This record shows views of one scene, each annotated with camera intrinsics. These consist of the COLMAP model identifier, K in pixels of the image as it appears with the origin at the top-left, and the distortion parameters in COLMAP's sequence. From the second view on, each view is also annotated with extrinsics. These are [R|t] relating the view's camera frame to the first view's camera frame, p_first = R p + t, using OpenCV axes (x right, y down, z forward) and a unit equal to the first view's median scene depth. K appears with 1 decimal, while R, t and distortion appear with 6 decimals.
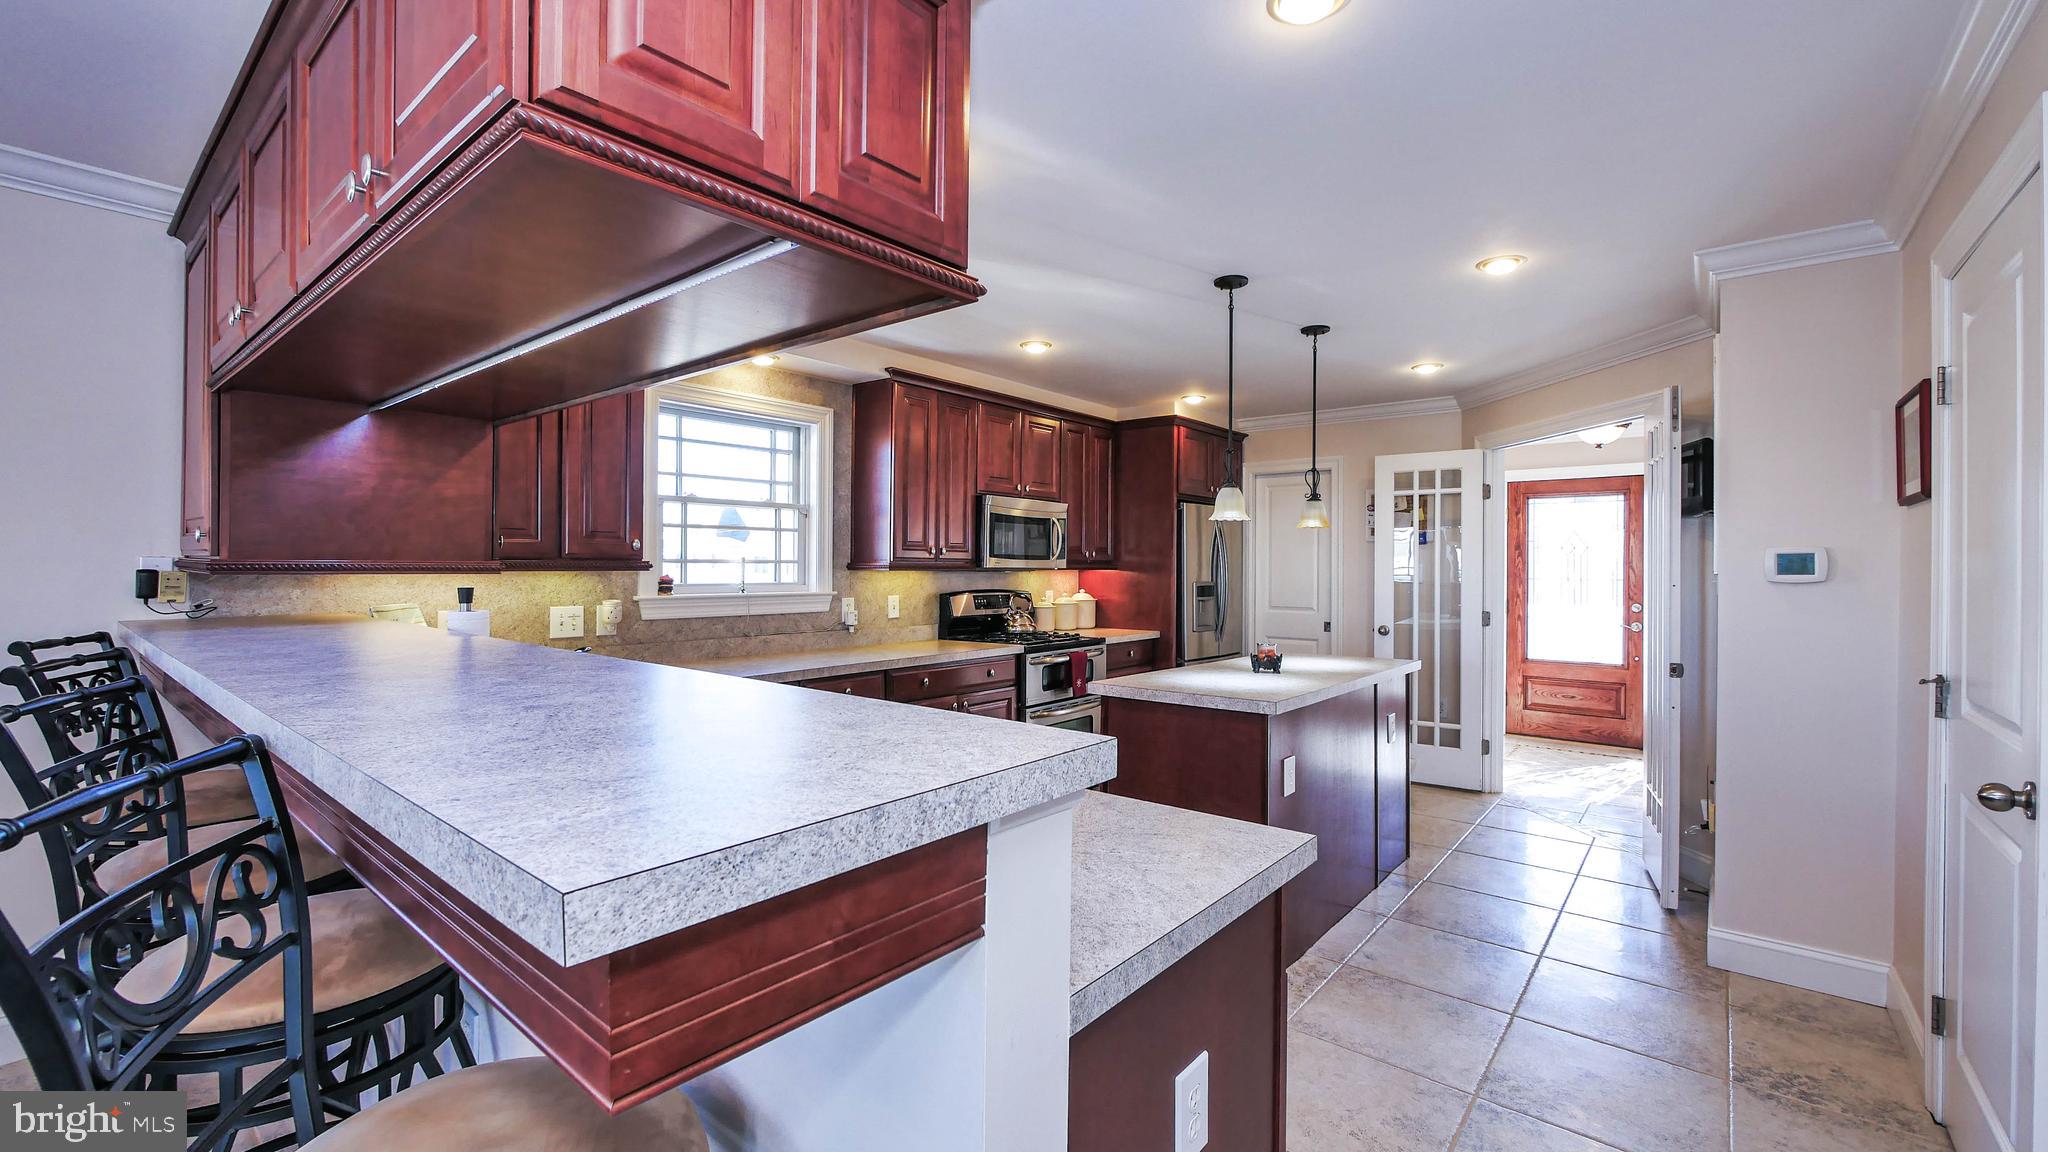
lens RADIAL K [[843.4, 0, 1027.1], [0, 843.4, 566.5], [0, 0, 1]] dist [-0.006343, 0.000271]
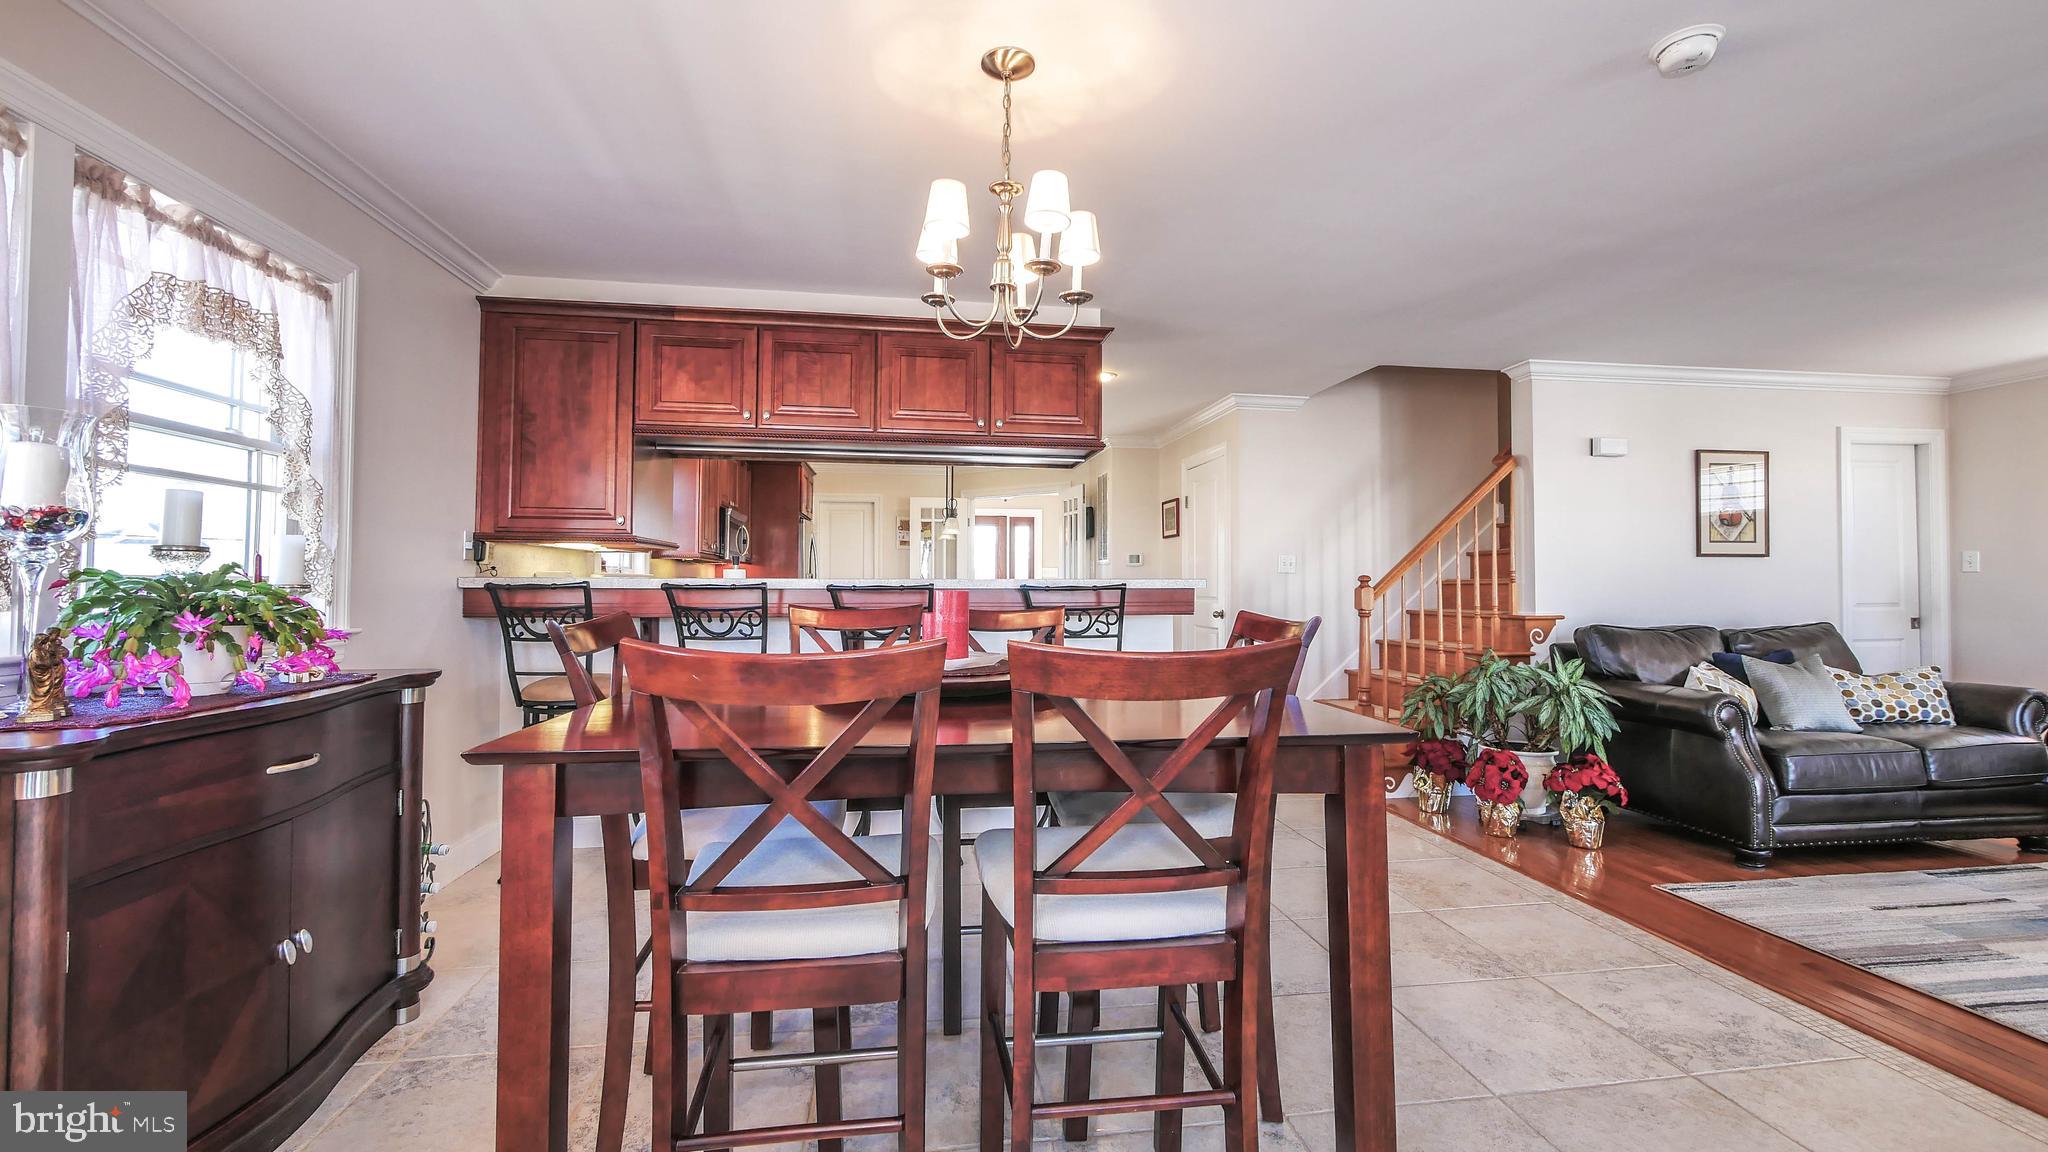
lens RADIAL K [[843.4, 0, 1027.7], [0, 843.4, 566.0], [0, 0, 1]] dist [-0.006343, 0.000271]
pose [[0.667462, 0.010967, 0.744563, -0.763090], [0.001952, 0.999862, -0.016478, 0.036746], [-0.744641, 0.012452, 0.667349, -0.315799]]
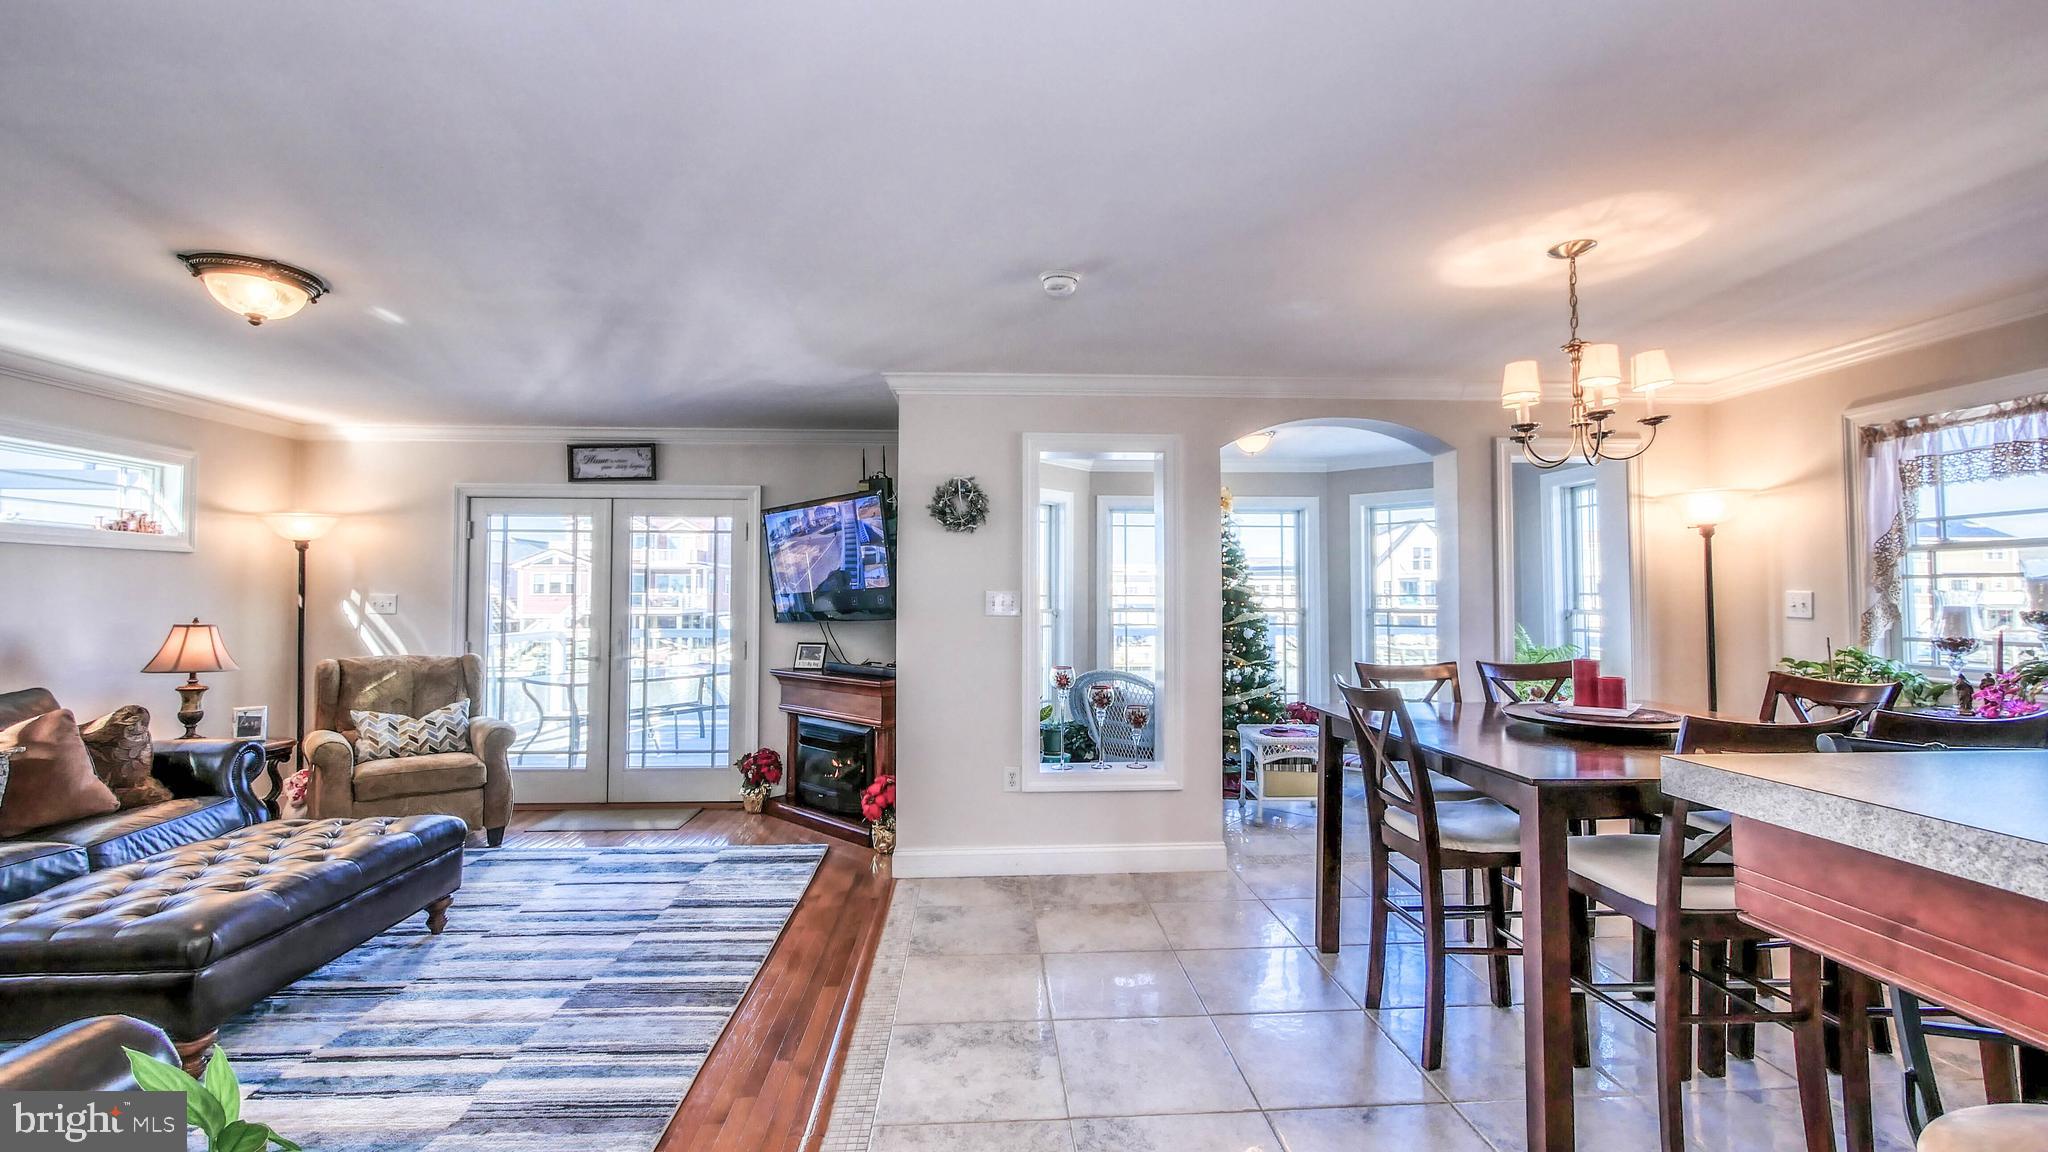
lens RADIAL K [[843.4, 0, 1026.1], [0, 843.4, 568.4], [0, 0, 1]] dist [-0.006343, 0.000271]
pose [[-0.735404, -0.027433, -0.677073, 0.187946], [-0.002978, 0.999301, -0.037254, 0.000999], [0.677622, -0.025380, -0.734972, 0.138580]]
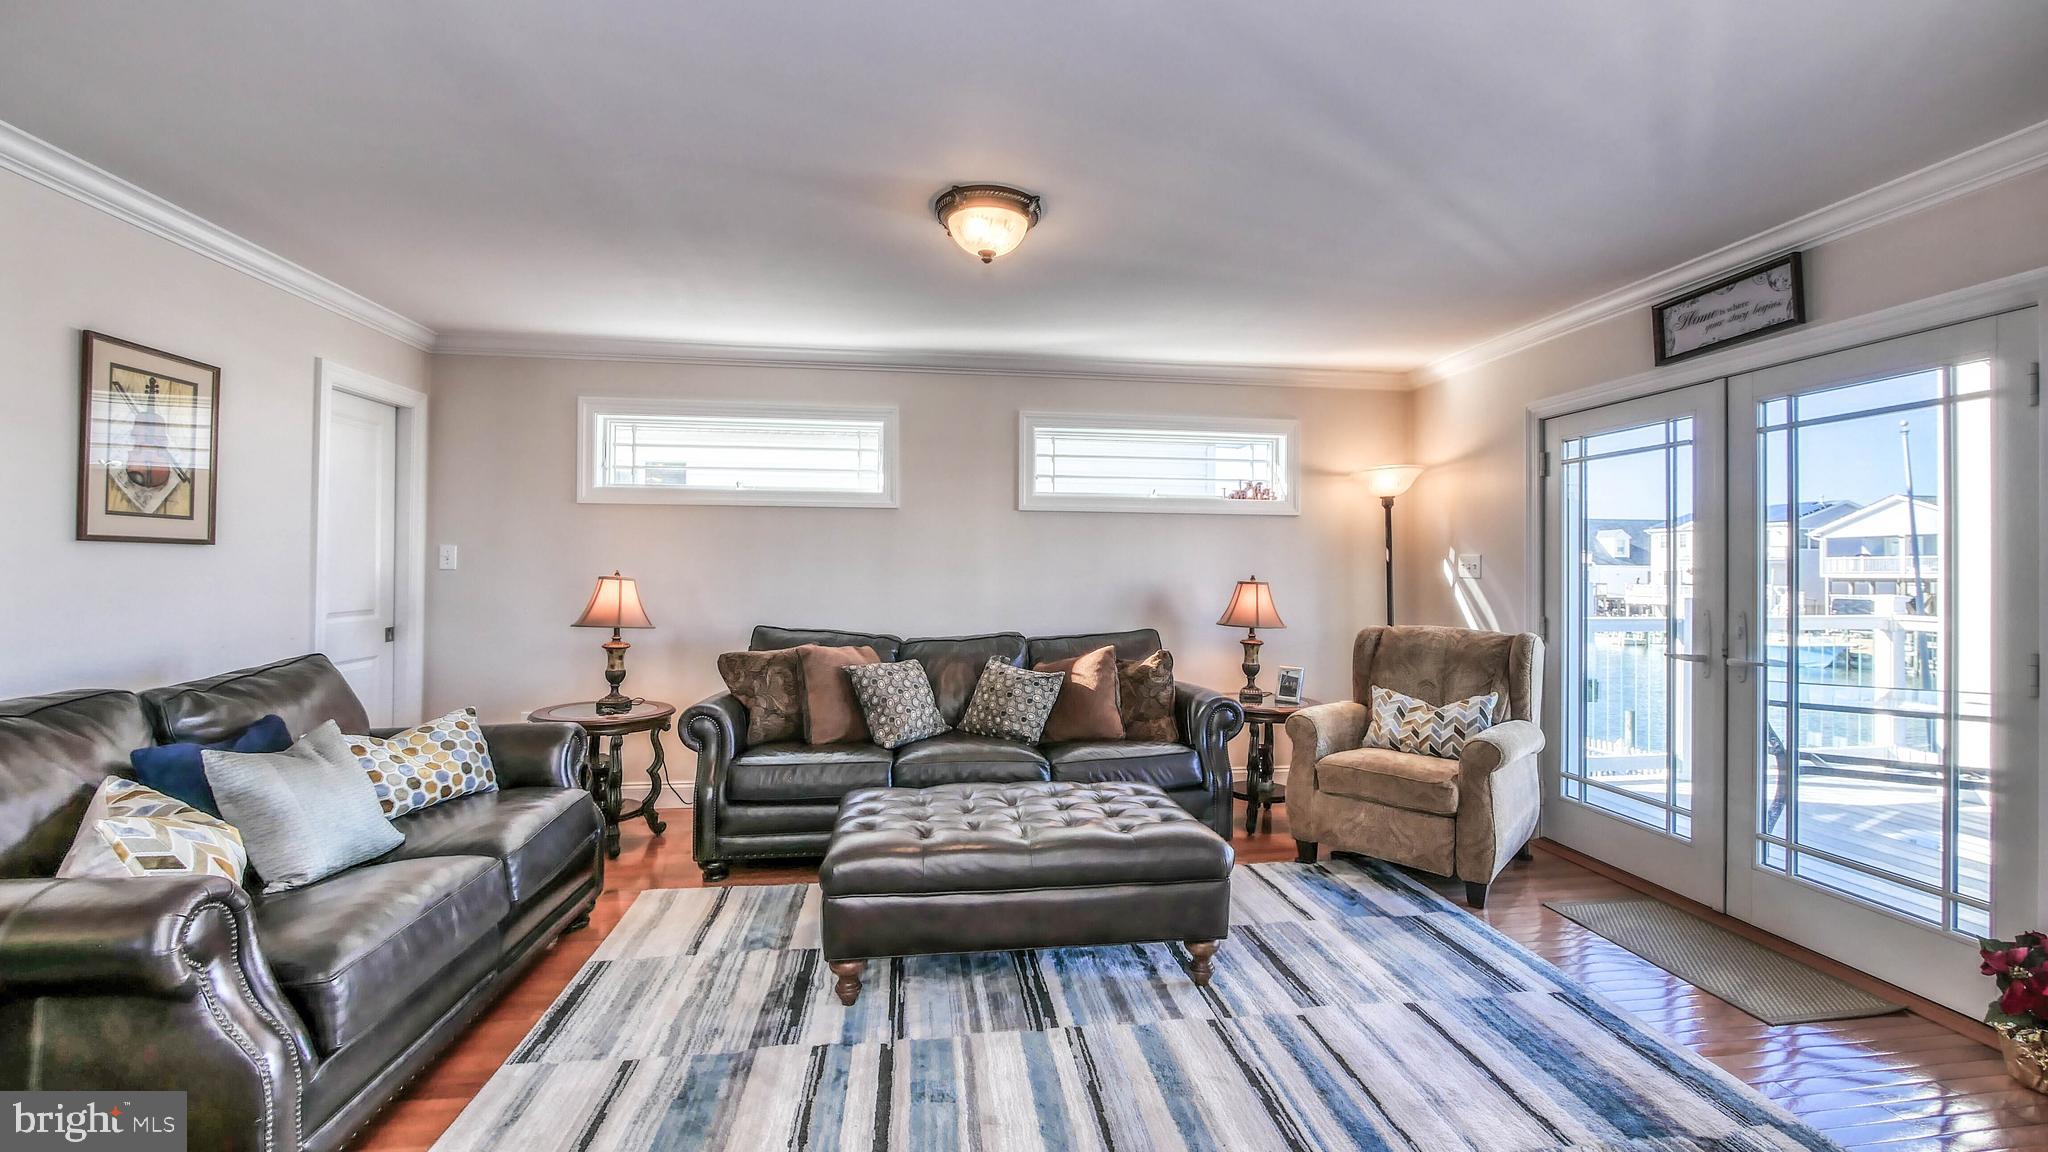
lens RADIAL K [[843.4, 0, 1027.6], [0, 843.4, 565.8], [0, 0, 1]] dist [-0.006343, 0.000271]
pose [[-0.735366, -0.007348, 0.677630, -0.221702], [-0.013429, 0.999903, -0.003730, 0.019319], [-0.677537, -0.011843, -0.735393, -0.256123]]
